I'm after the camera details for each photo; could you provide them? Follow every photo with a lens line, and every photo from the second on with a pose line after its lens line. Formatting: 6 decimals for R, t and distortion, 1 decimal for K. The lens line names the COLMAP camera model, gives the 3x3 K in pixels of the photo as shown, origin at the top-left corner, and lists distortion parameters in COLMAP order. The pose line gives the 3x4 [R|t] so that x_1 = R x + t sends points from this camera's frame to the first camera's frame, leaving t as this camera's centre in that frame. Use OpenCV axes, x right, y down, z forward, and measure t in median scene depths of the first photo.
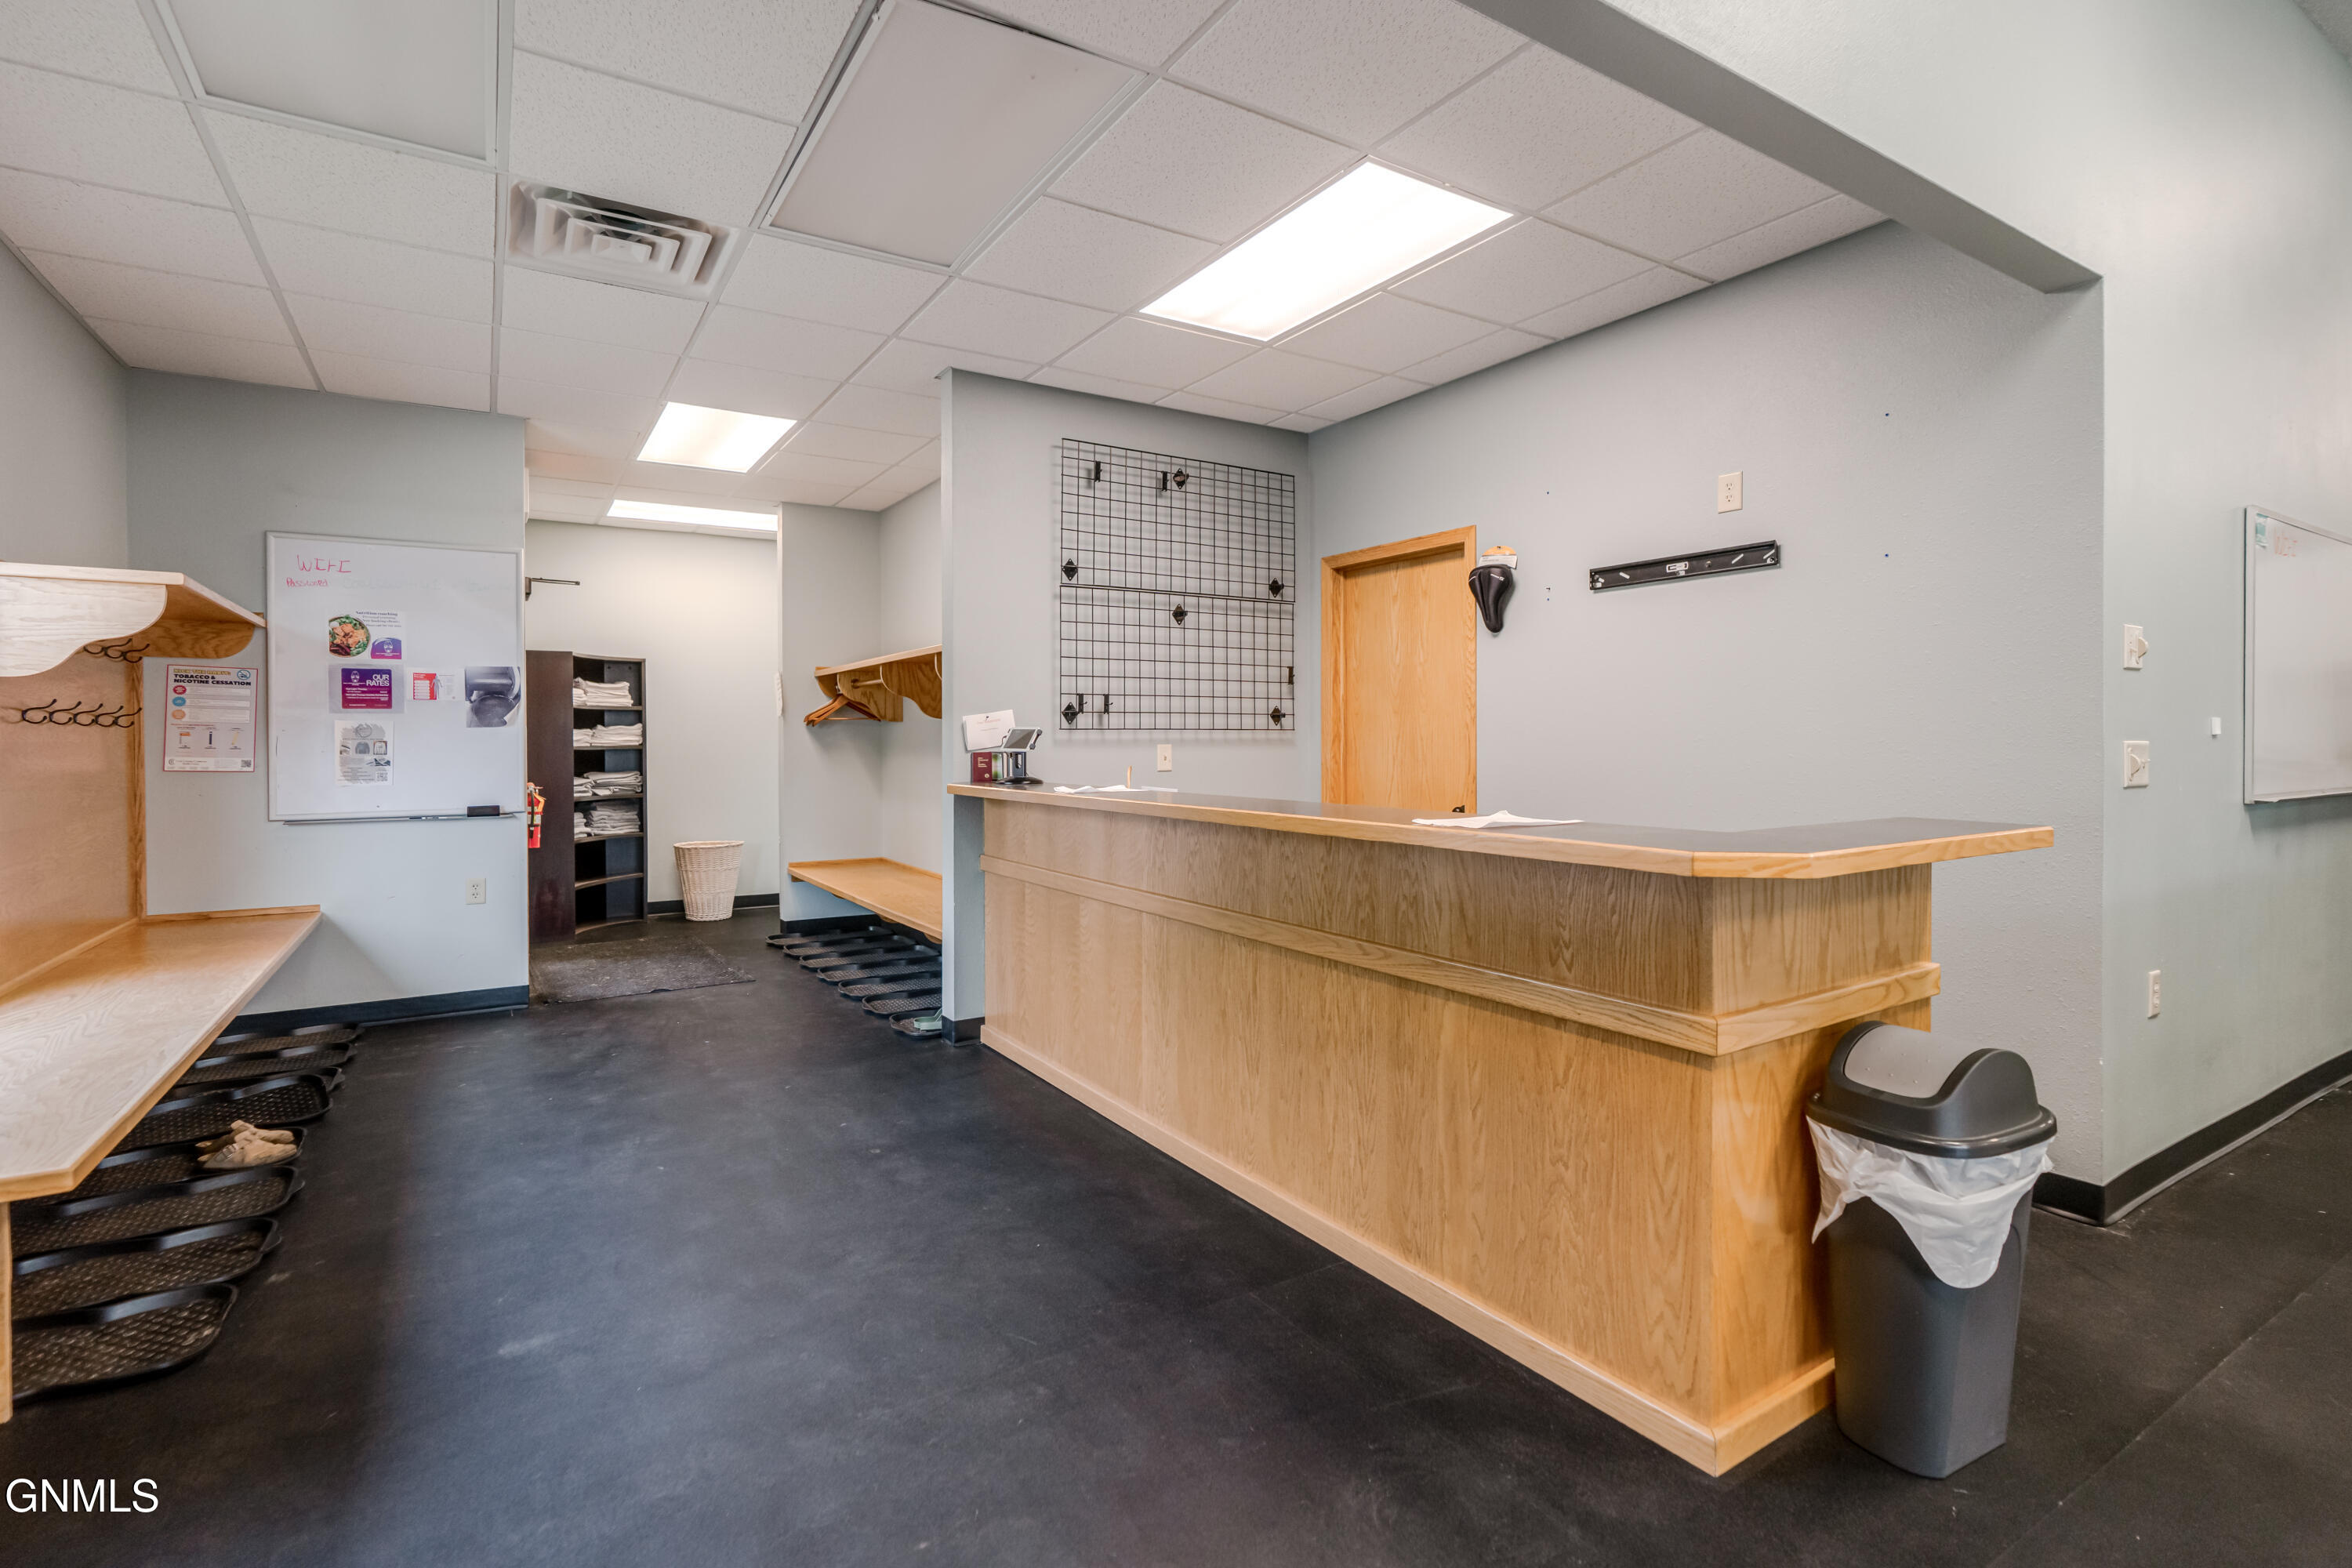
lens RADIAL K [[1111.3, 0, 1192.8], [0, 1111.3, 750.2], [0, 0, 1]] dist [-0.004111, 0.000160]
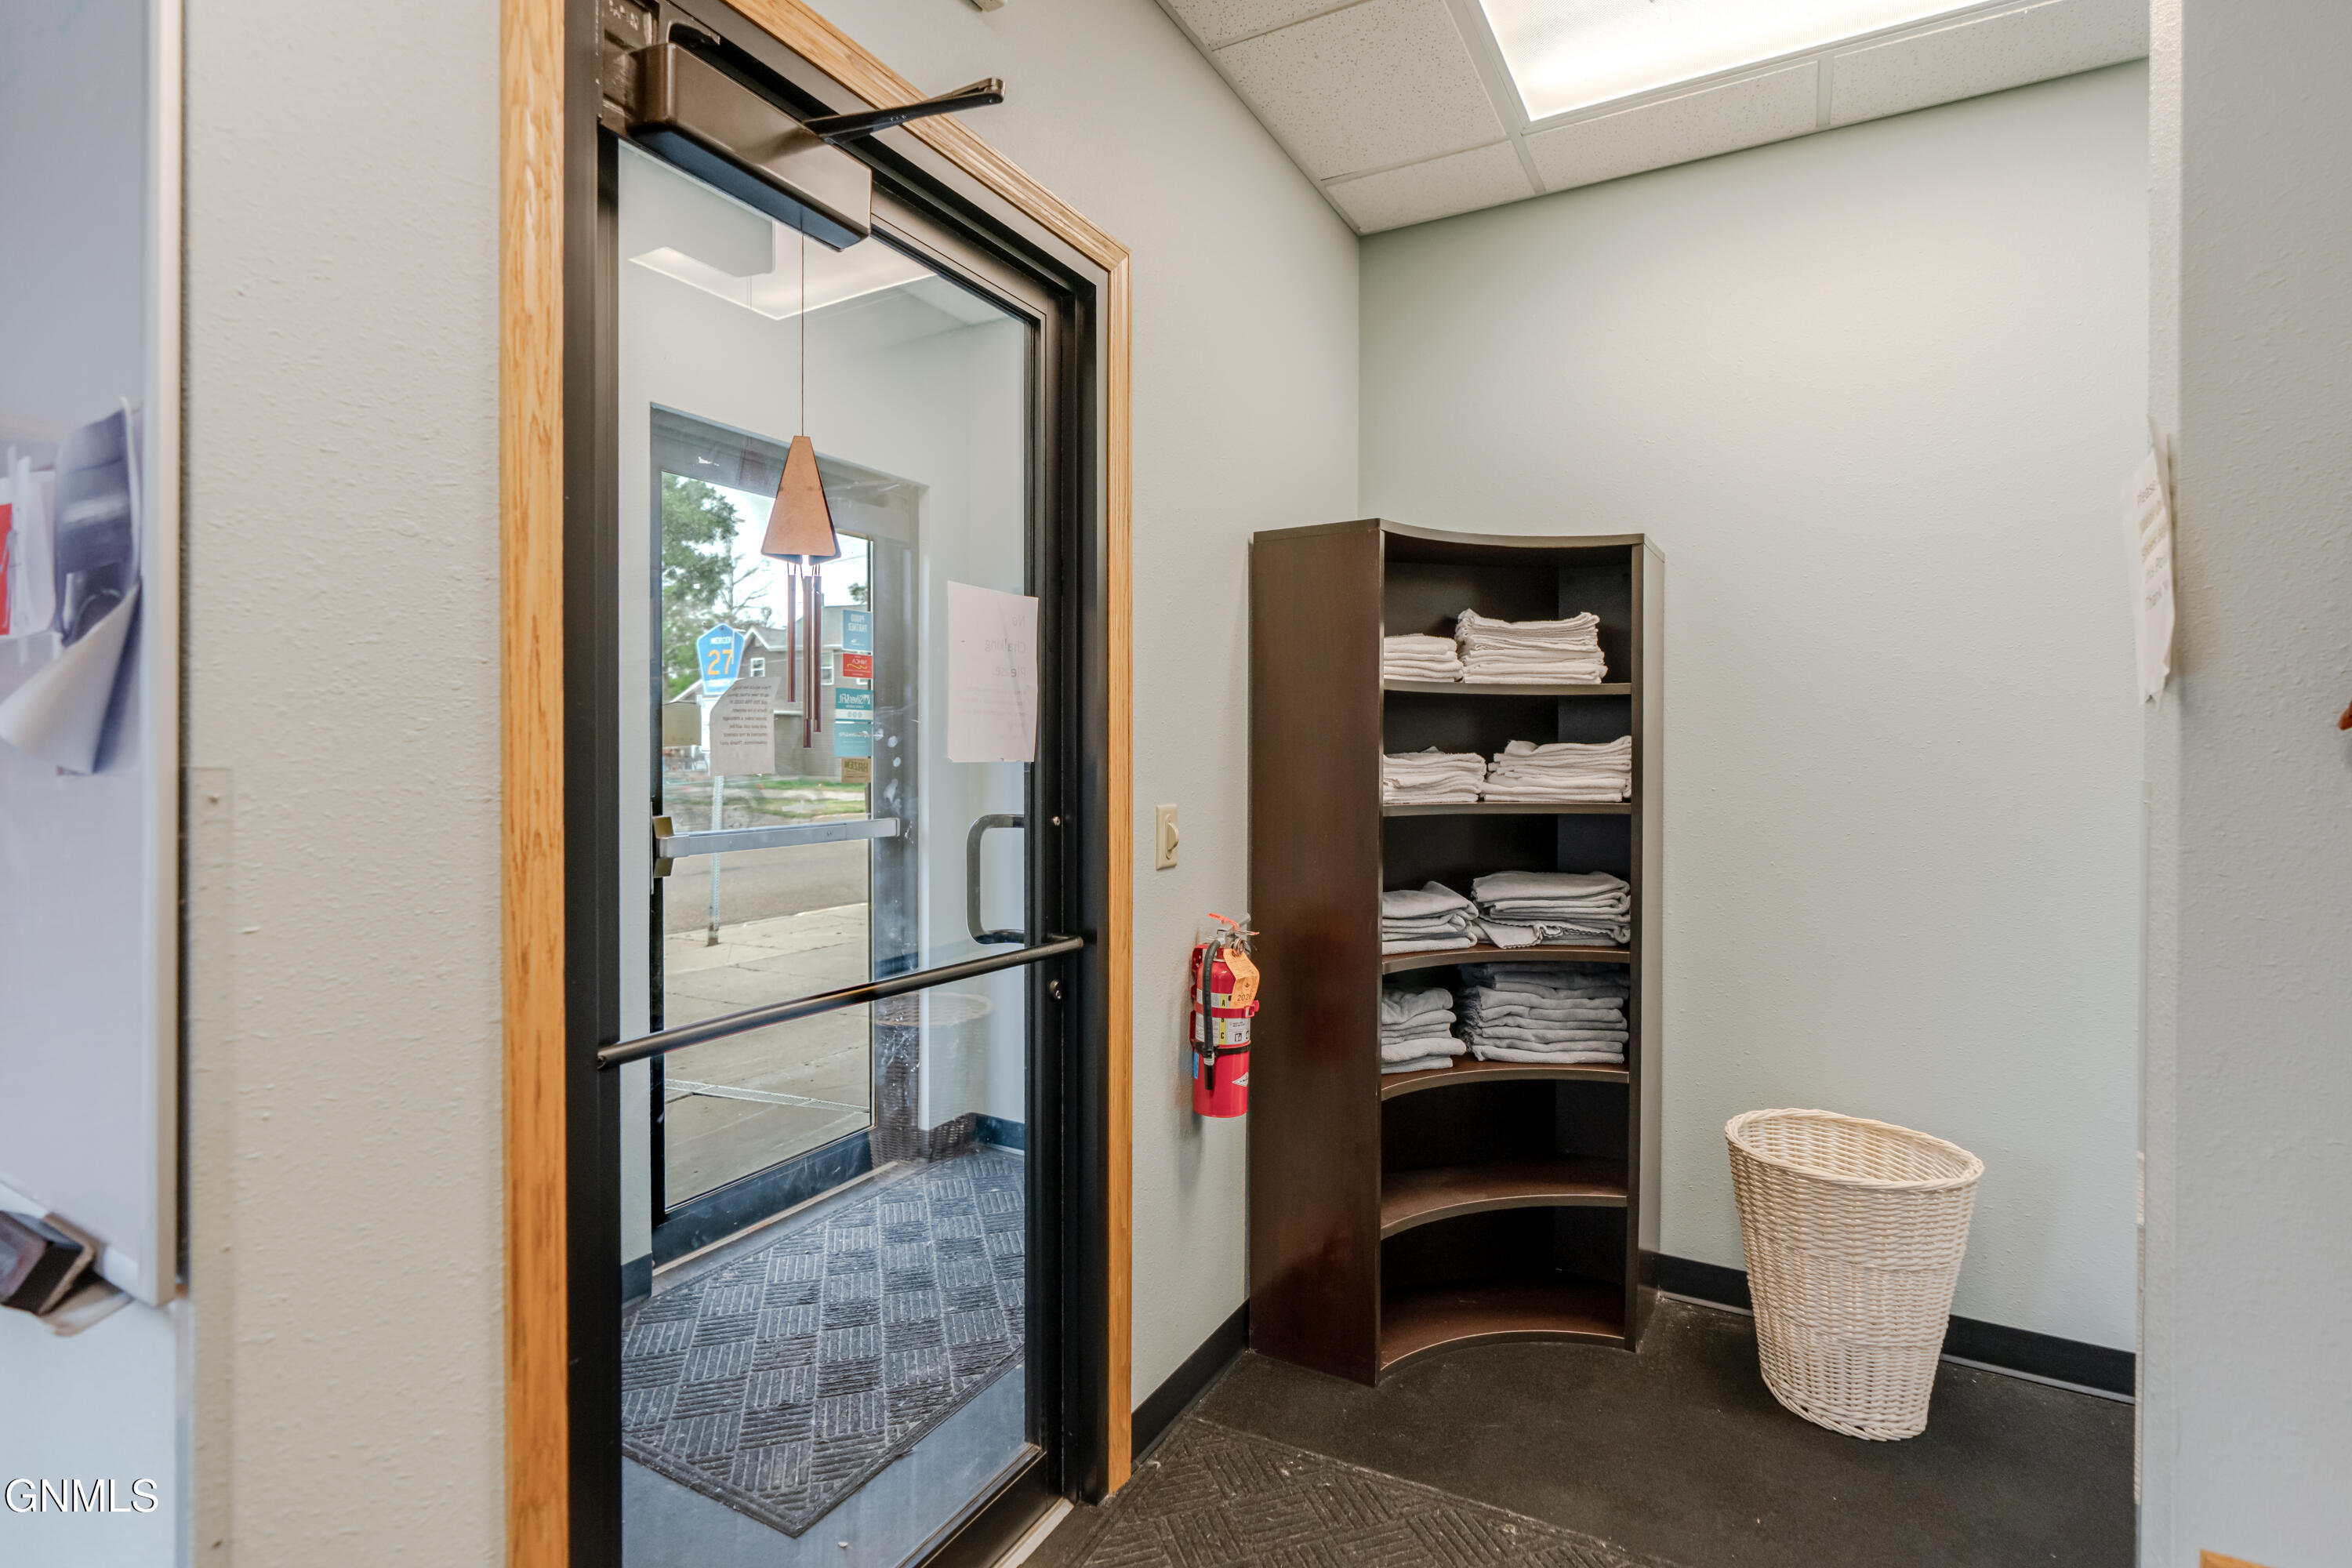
lens RADIAL K [[1111.3, 0, 1192.8], [0, 1111.3, 750.2], [0, 0, 1]] dist [-0.004111, 0.000160]
pose [[0.480131, 0.005694, -0.877178, -0.275530], [-0.013781, 0.999904, -0.001053, -0.017795], [0.877089, 0.012594, 0.480164, 0.740210]]
